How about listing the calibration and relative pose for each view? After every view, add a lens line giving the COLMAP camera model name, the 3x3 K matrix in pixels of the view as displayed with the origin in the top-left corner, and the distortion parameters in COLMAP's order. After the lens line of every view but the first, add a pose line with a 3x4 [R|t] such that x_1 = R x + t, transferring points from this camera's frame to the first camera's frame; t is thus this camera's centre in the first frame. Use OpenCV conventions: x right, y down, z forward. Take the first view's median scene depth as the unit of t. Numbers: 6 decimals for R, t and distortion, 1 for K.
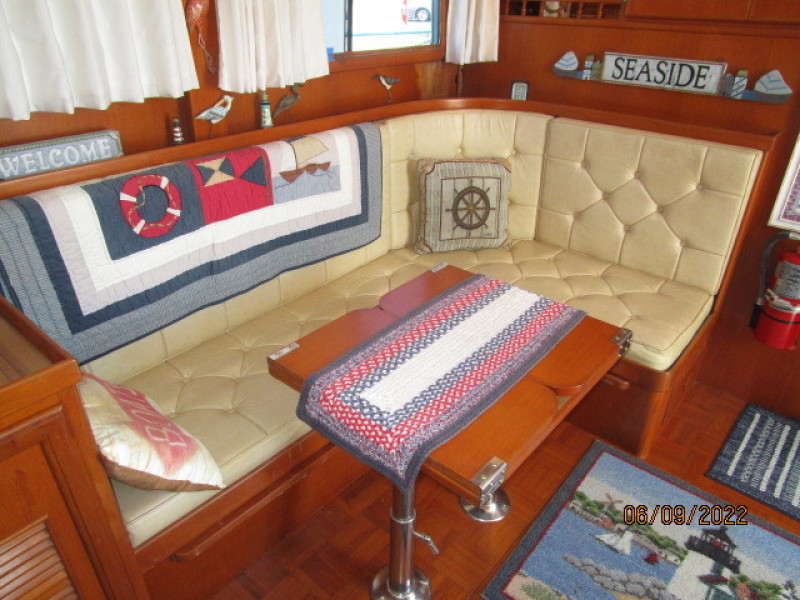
lens RADIAL K [[574.3, 0, 398.5], [0, 574.3, 298.8], [0, 0, 1]] dist [-0.020050, 0.008336]
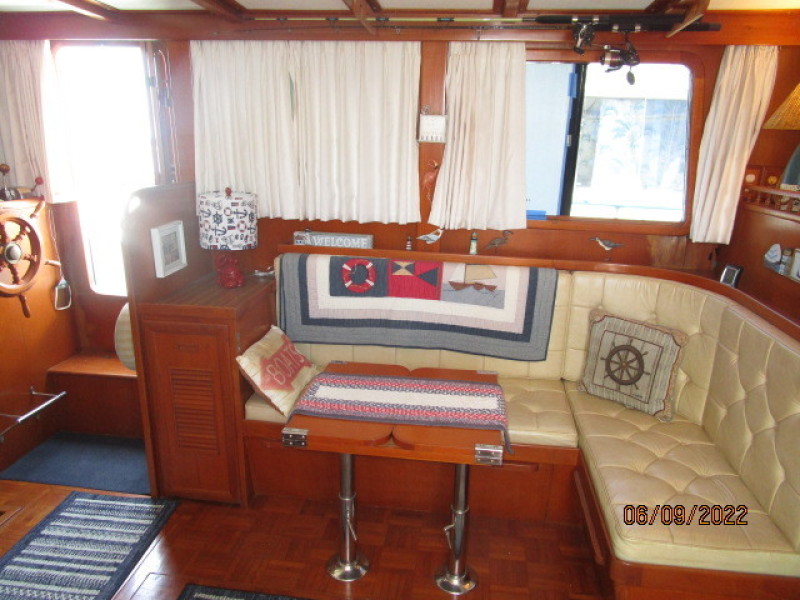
lens RADIAL K [[574.3, 0, 394.2], [0, 574.3, 300.9], [0, 0, 1]] dist [-0.020050, 0.008336]
pose [[0.540477, 0.233288, -0.808369, 0.867154], [-0.419787, 0.907428, -0.018795, -0.078892], [0.729152, 0.349501, 0.588375, 0.029595]]
